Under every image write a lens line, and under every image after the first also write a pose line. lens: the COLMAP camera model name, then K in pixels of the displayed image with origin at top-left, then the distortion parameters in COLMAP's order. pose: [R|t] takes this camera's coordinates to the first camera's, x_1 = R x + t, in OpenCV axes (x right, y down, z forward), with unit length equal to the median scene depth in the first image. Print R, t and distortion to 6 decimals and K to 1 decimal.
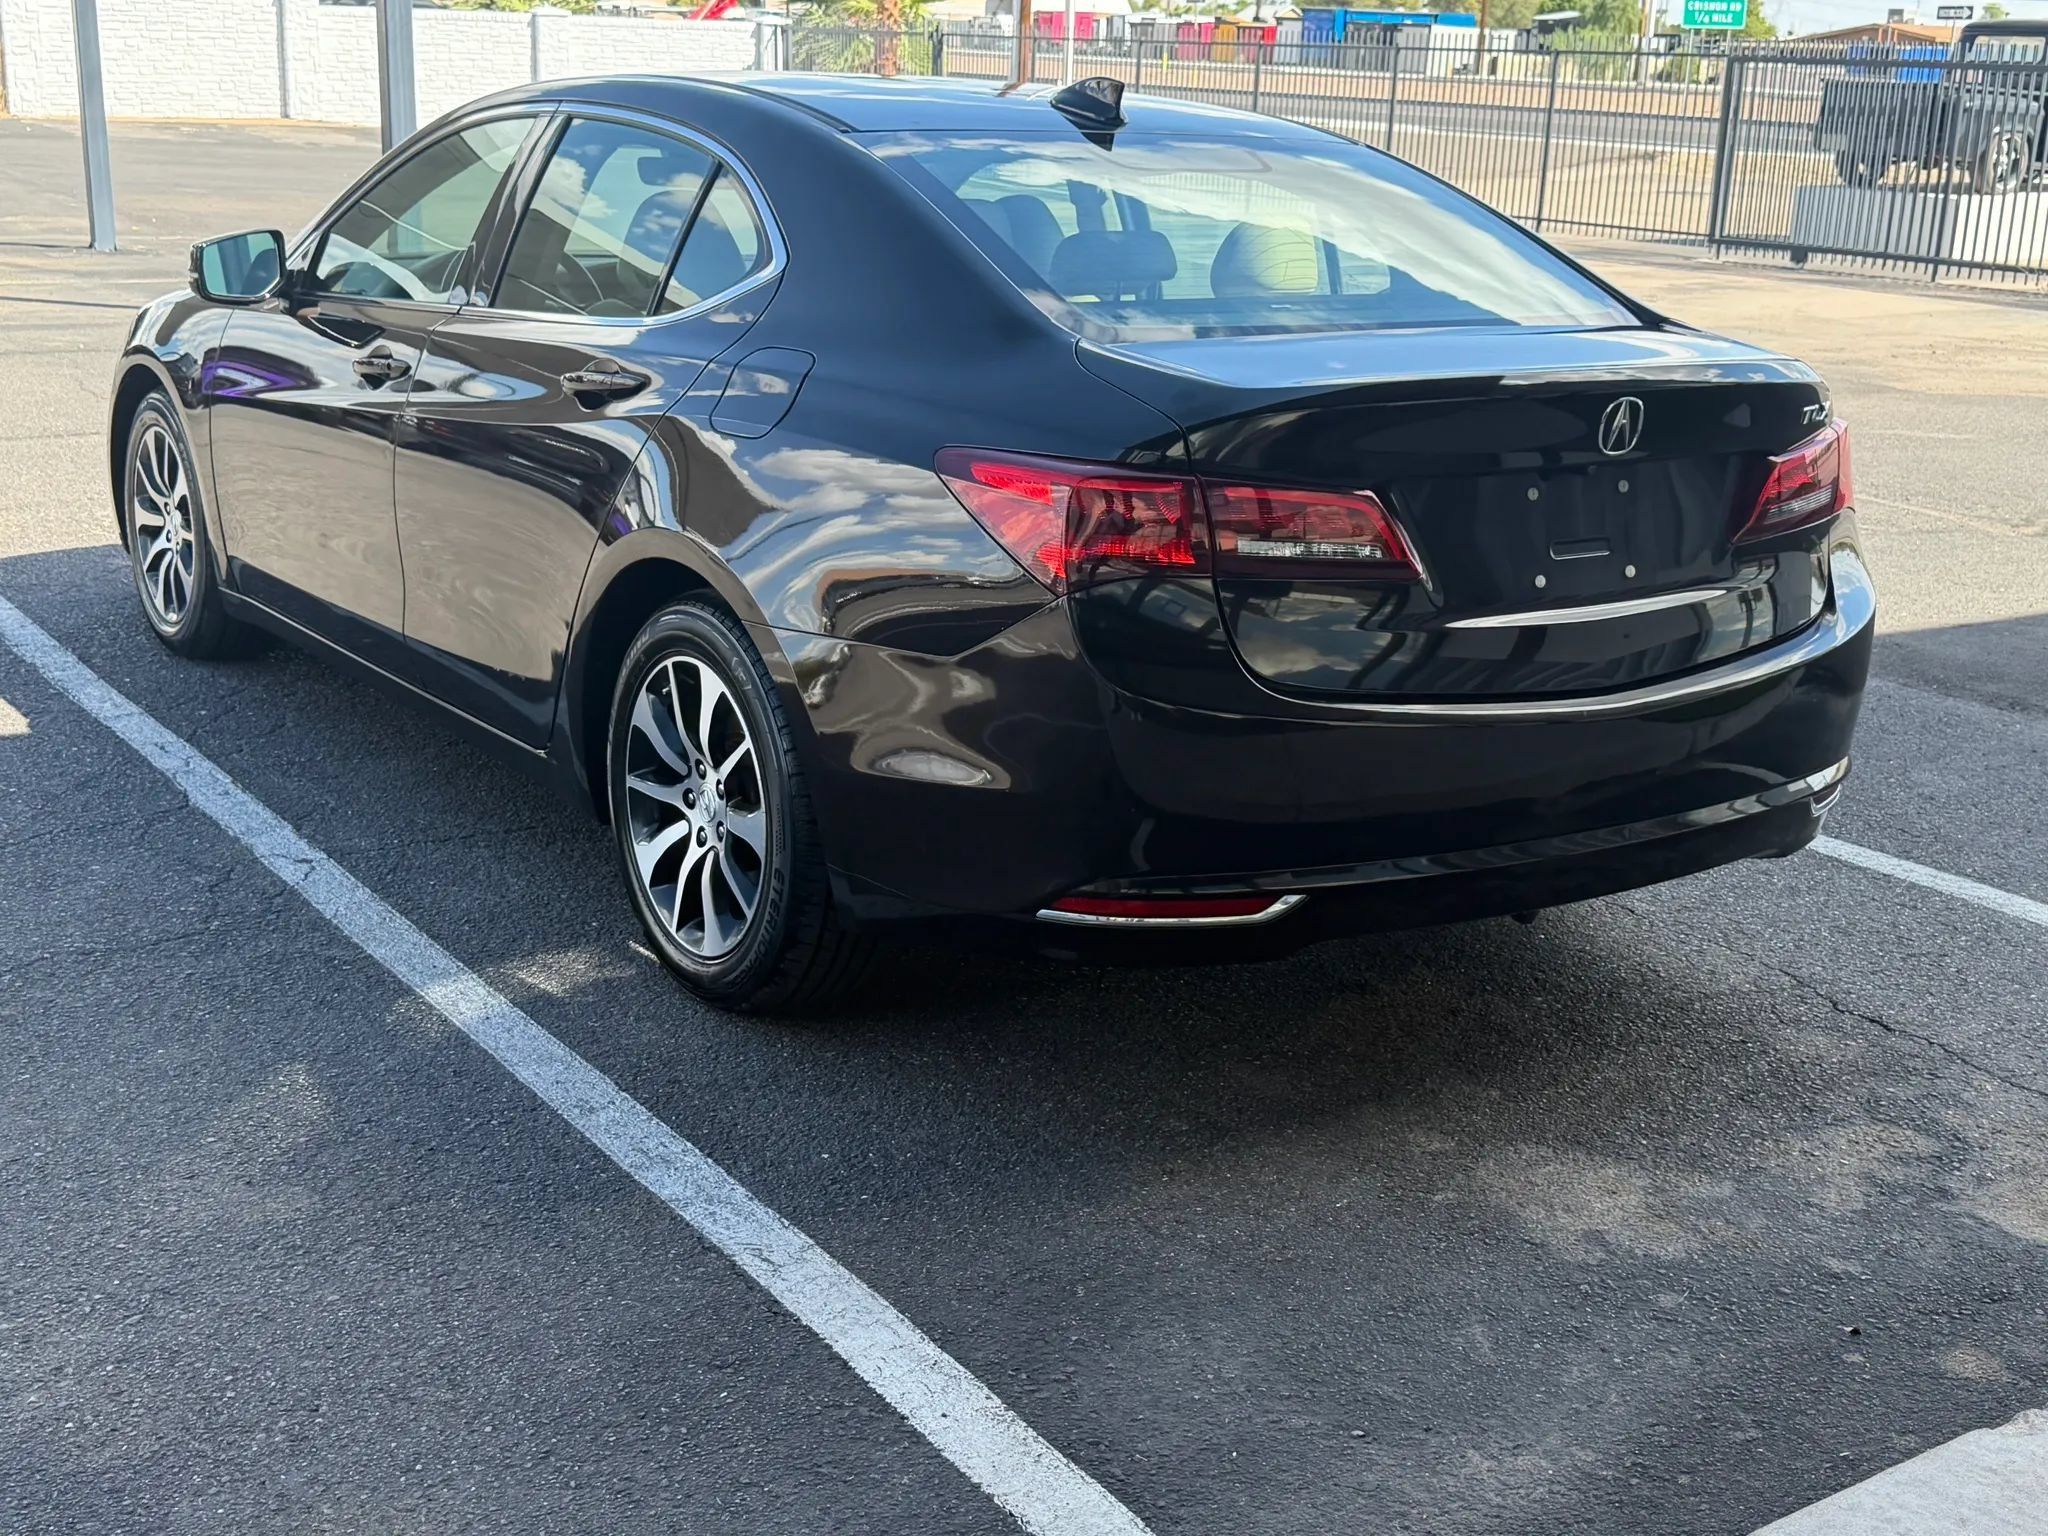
lens RADIAL K [[2557.7, 0, 1033.0], [0, 2557.7, 775.4], [0, 0, 1]] dist [0.081794, 0.000000]
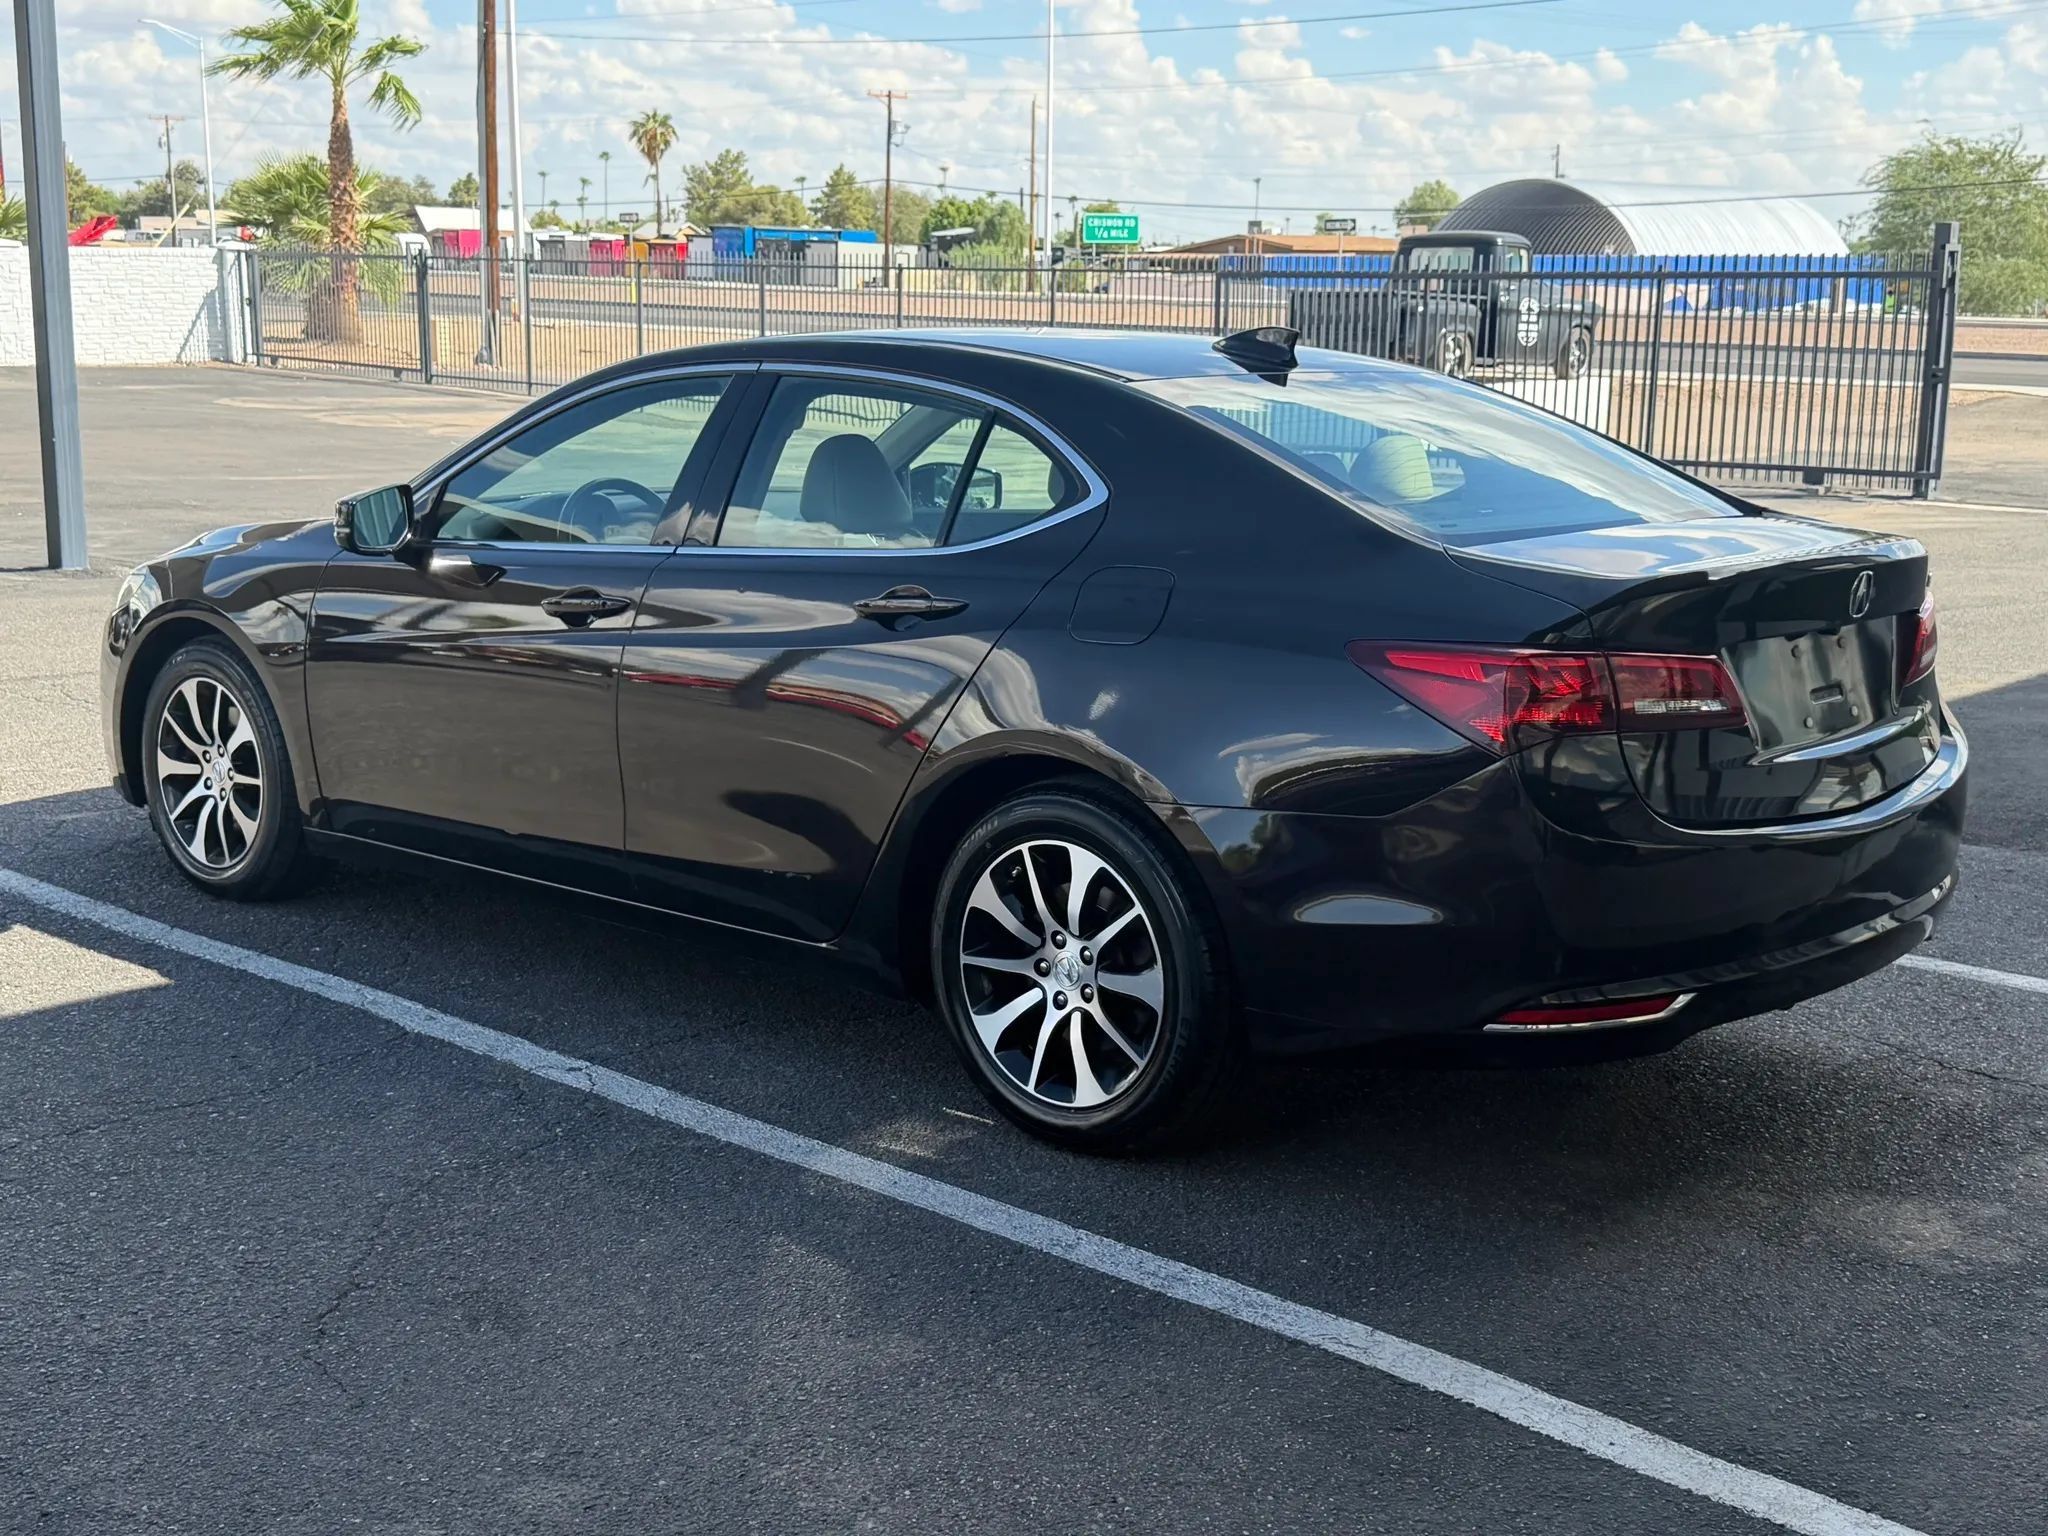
lens RADIAL K [[2557.7, 0, 1009.2], [0, 2557.7, 745.5], [0, 0, 1]] dist [0.081794, 0.000000]
pose [[0.971687, -0.066266, 0.226789, -0.354069], [0.085971, 0.993229, -0.078133, -0.001222], [-0.220075, 0.095418, 0.970805, -0.082064]]
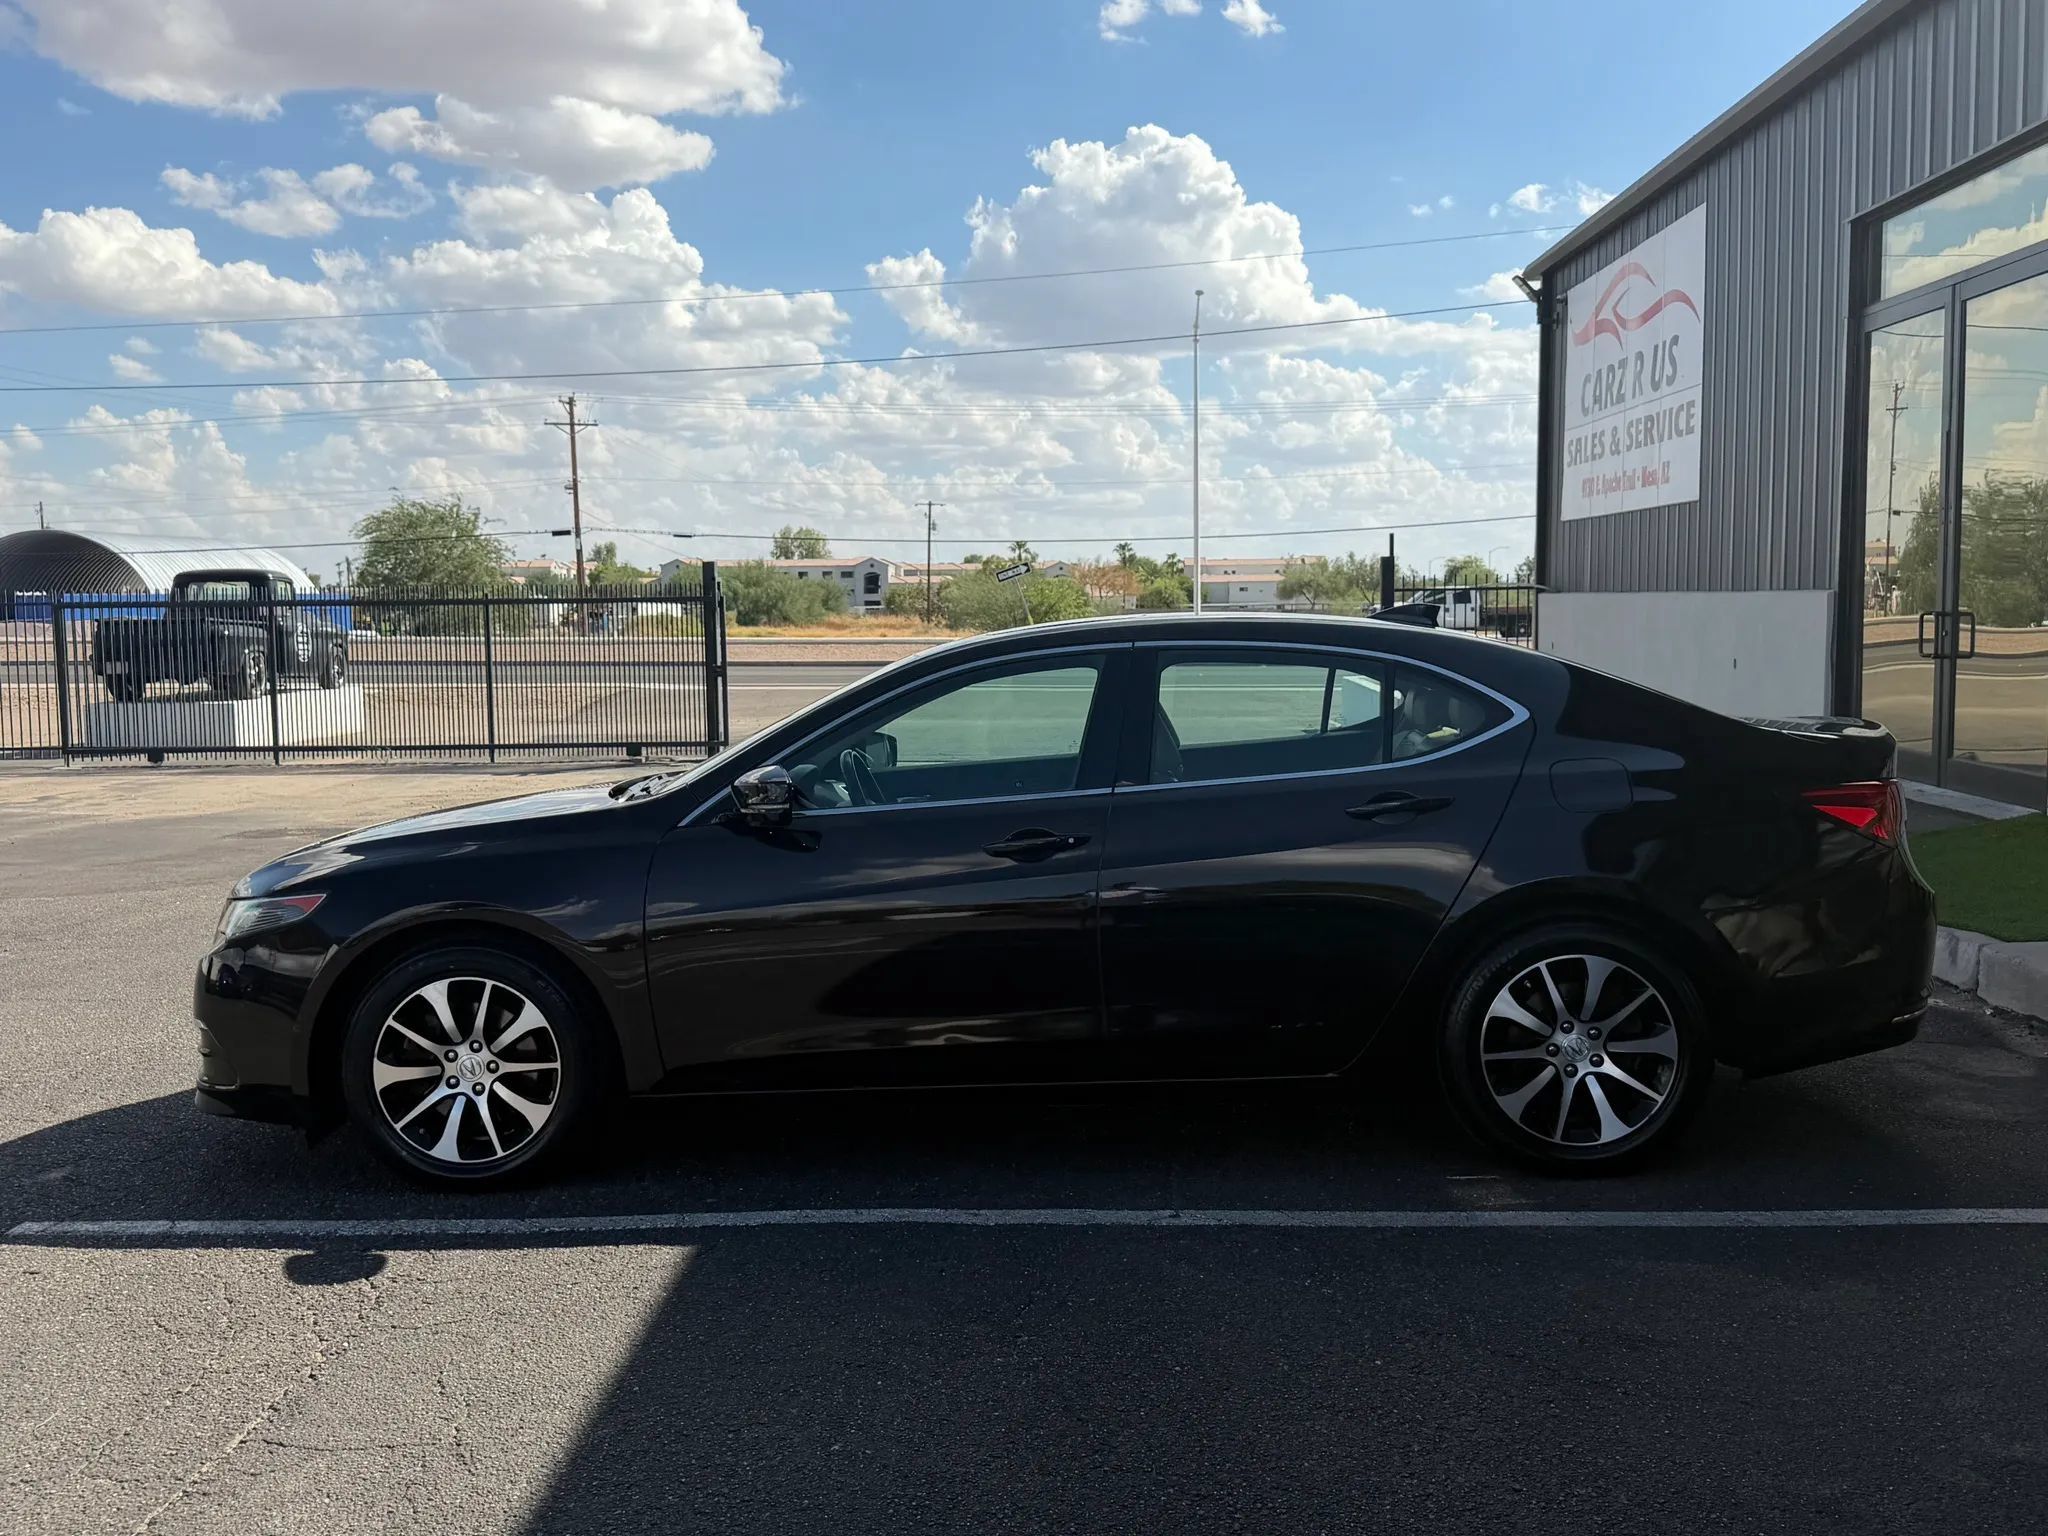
lens RADIAL K [[2056.6, 0, 1030.2], [0, 2056.6, 769.5], [0, 0, 1]] dist [0.041211, 0.000000]
pose [[0.605448, -0.114180, 0.787652, -1.161842], [0.257154, 0.964638, -0.057831, -0.147694], [-0.753196, 0.237562, 0.613400, 0.383305]]
